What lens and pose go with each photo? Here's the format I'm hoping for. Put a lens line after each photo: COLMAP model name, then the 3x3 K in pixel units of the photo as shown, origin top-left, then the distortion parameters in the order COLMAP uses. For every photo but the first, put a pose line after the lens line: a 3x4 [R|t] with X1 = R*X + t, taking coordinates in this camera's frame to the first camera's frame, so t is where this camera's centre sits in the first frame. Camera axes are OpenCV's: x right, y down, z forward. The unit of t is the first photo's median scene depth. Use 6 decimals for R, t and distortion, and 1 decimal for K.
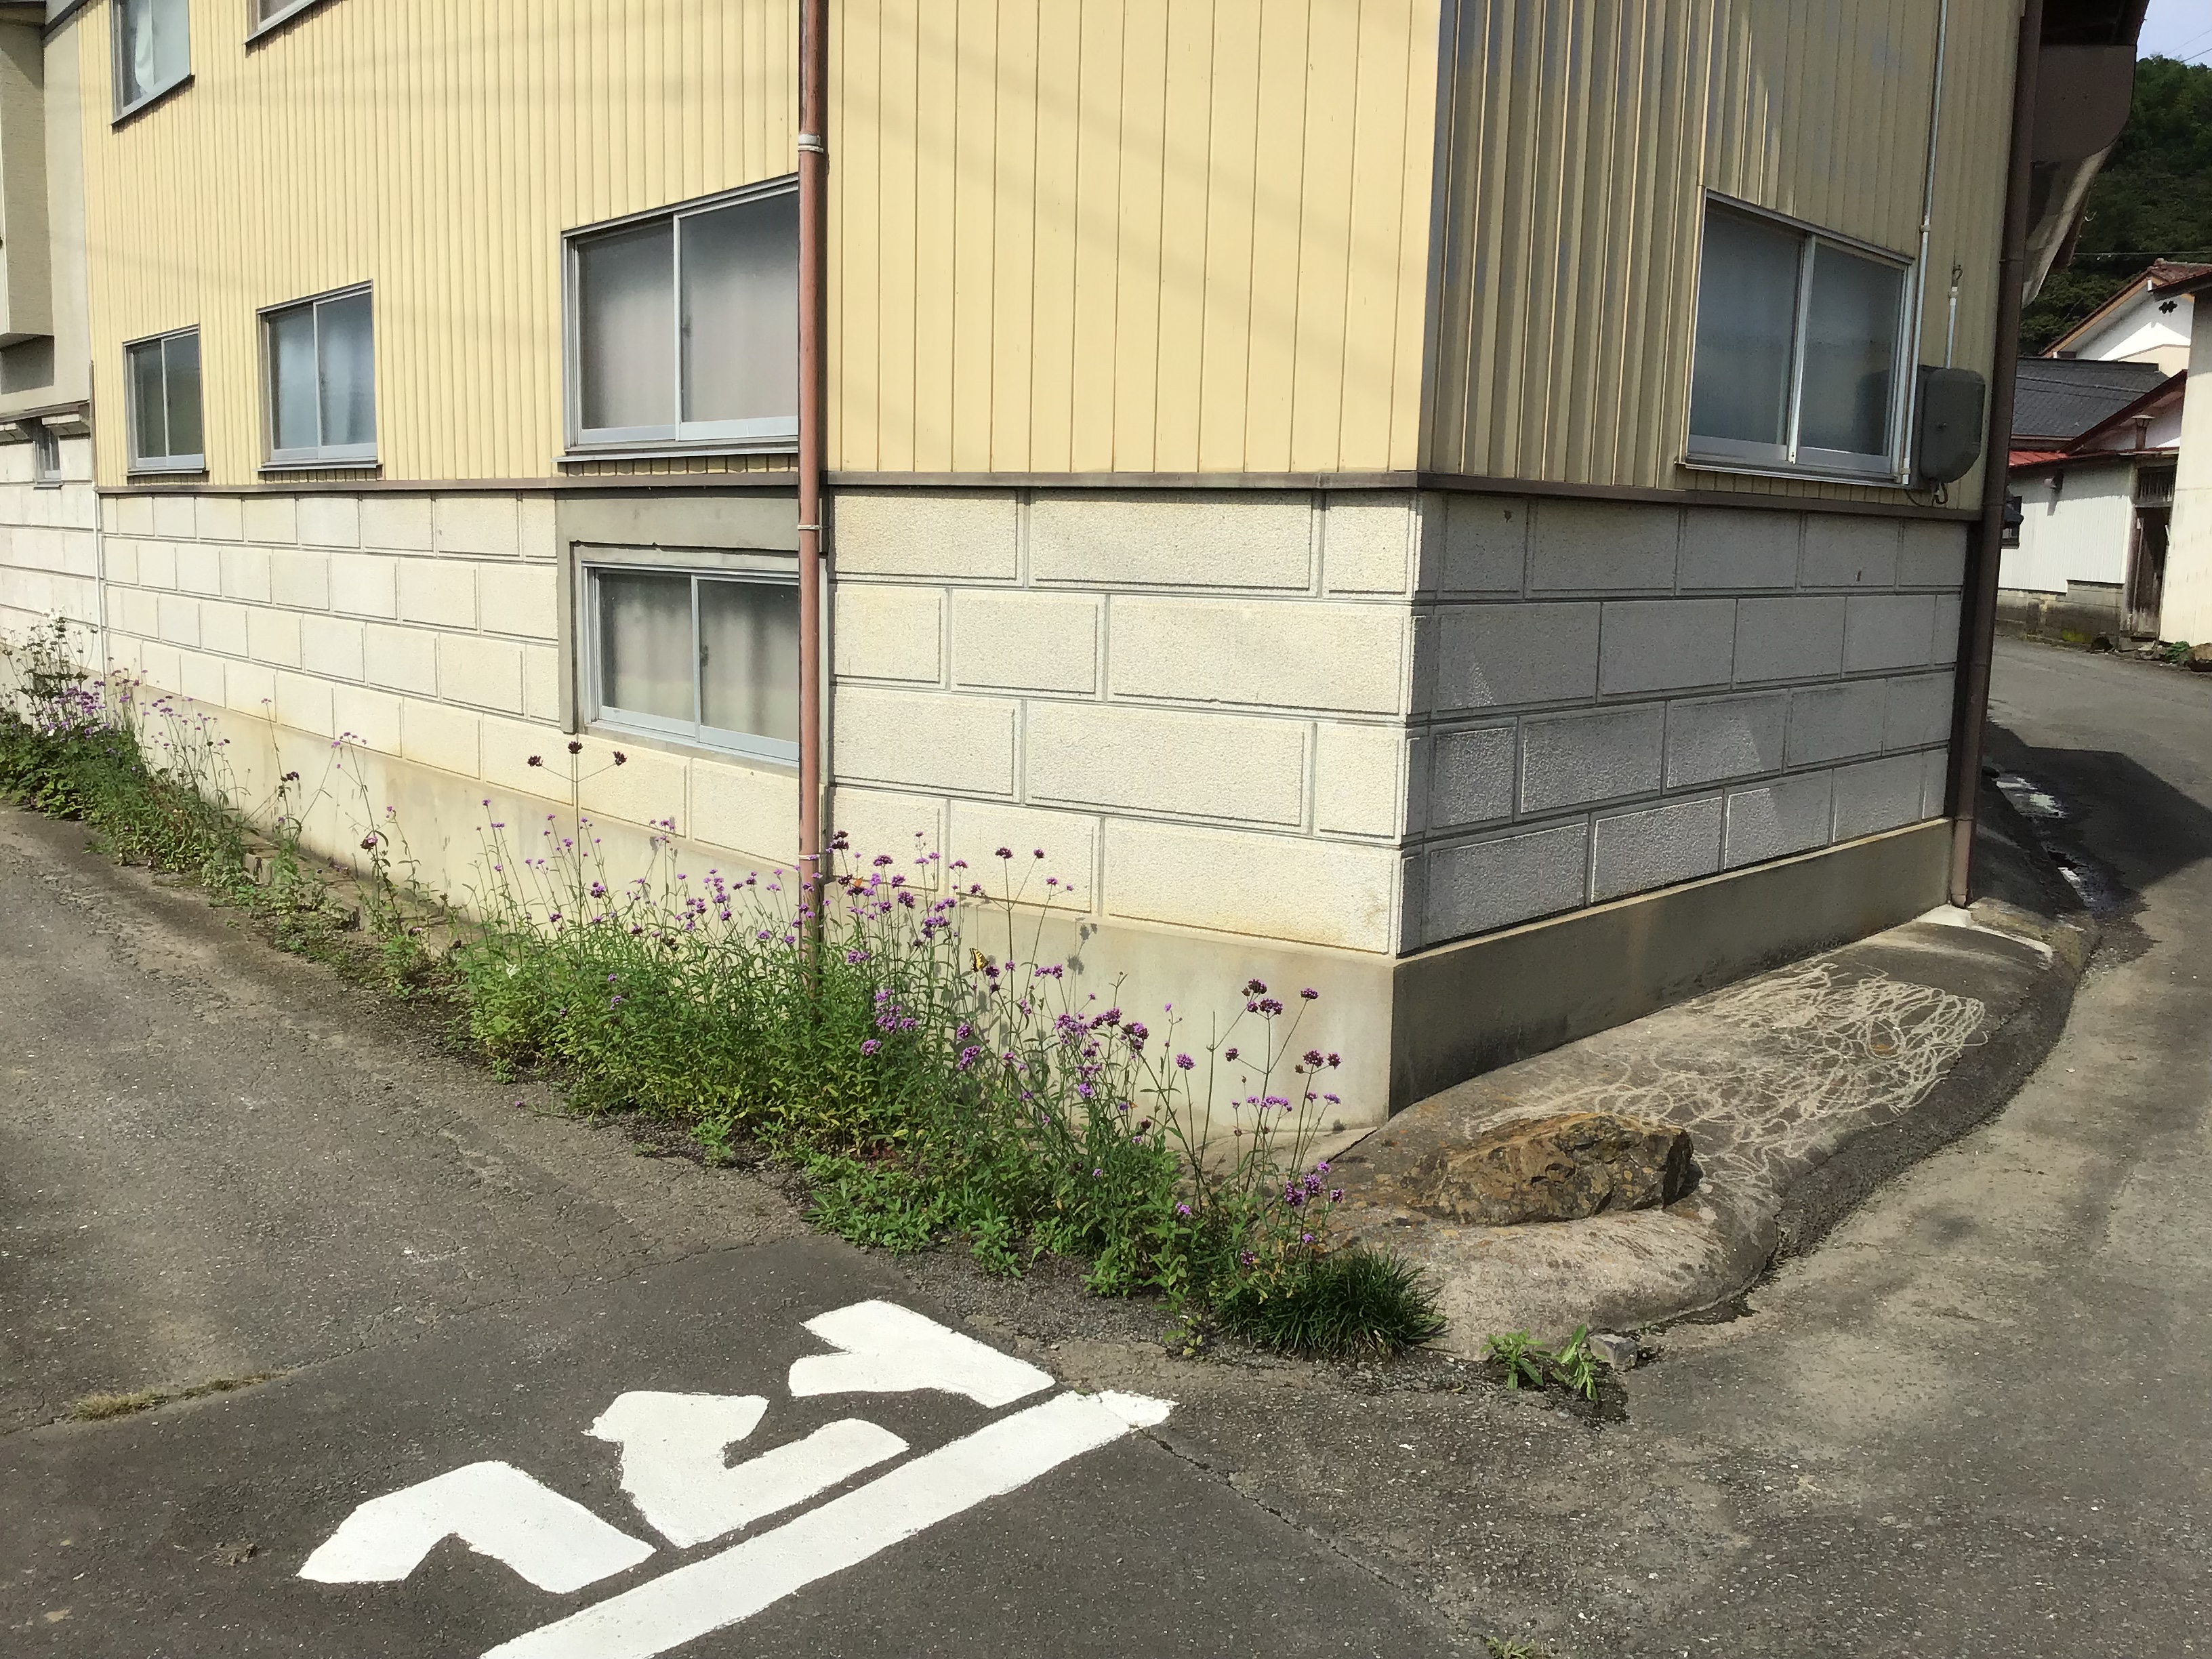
lens RADIAL K [[2035.3, 0, 1119.0], [0, 2035.3, 844.1], [0, 0, 1]] dist [0.056171, 0.000000]
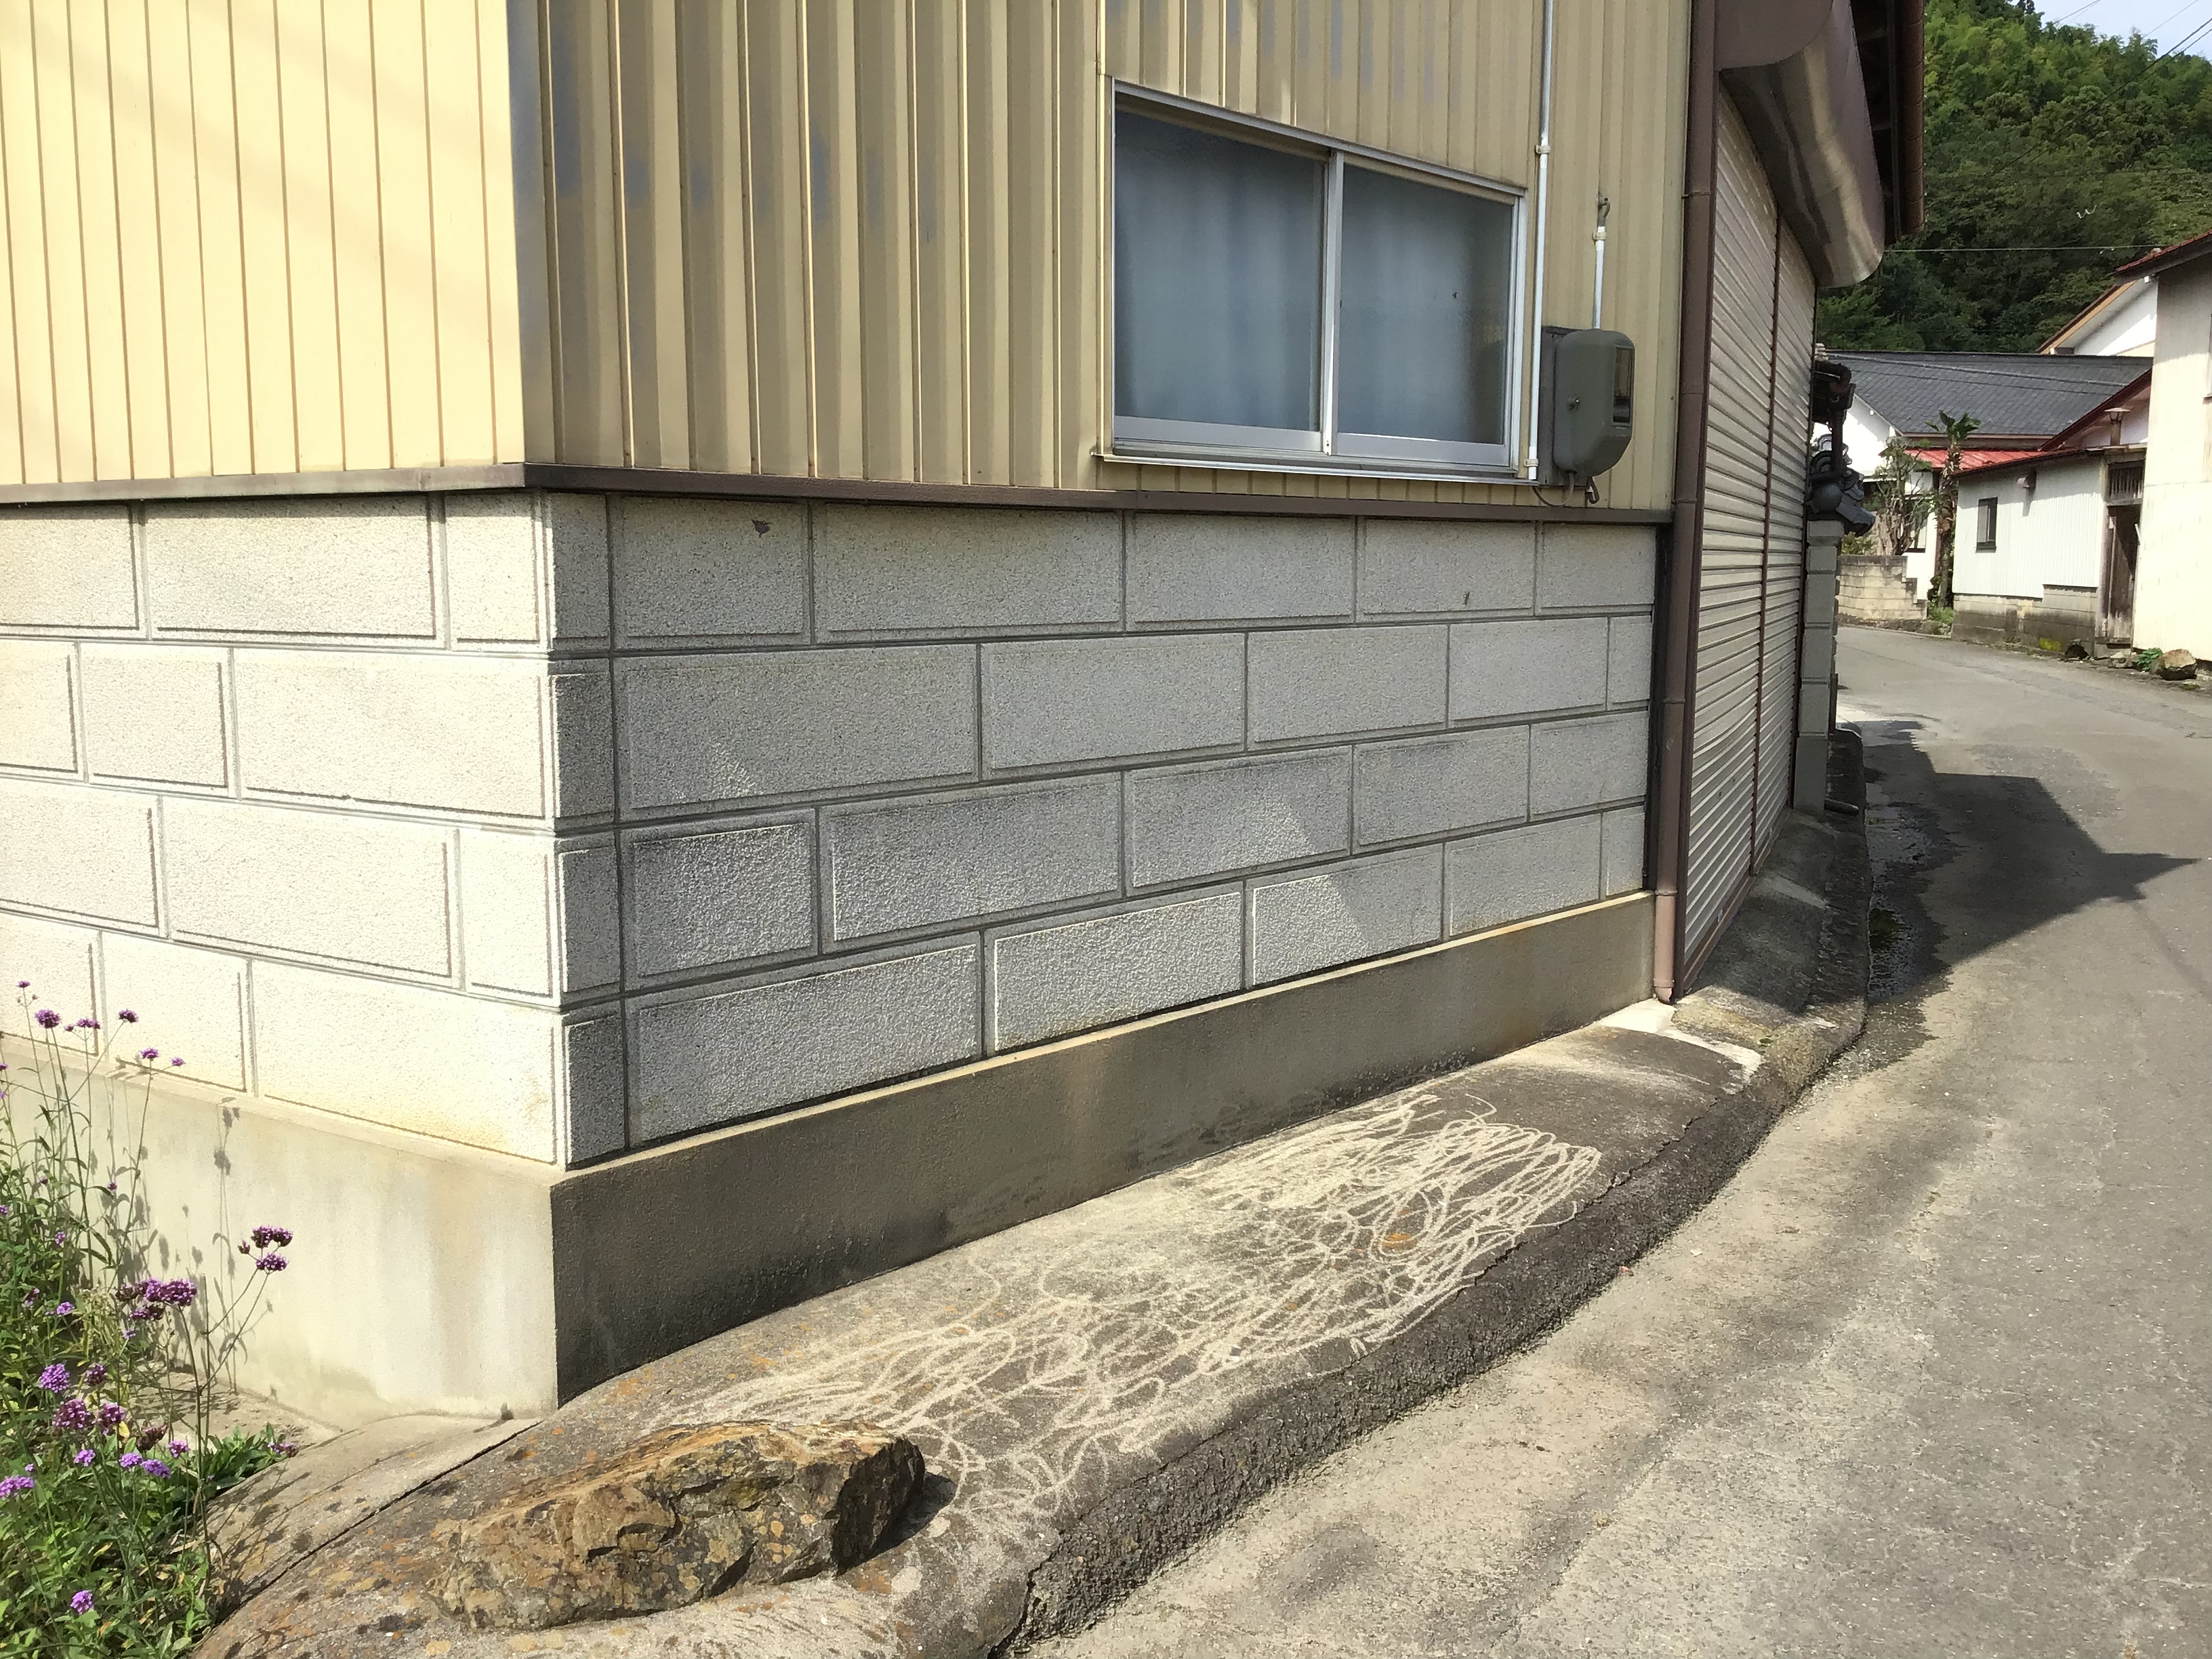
lens RADIAL K [[2035.3, 0, 1087.4], [0, 2035.3, 847.6], [0, 0, 1]] dist [0.056171, 0.000000]
pose [[0.999392, -0.021156, -0.027721, 0.303977], [0.020841, 0.999716, -0.011591, -0.037458], [0.027958, 0.011006, 0.999549, 0.283038]]
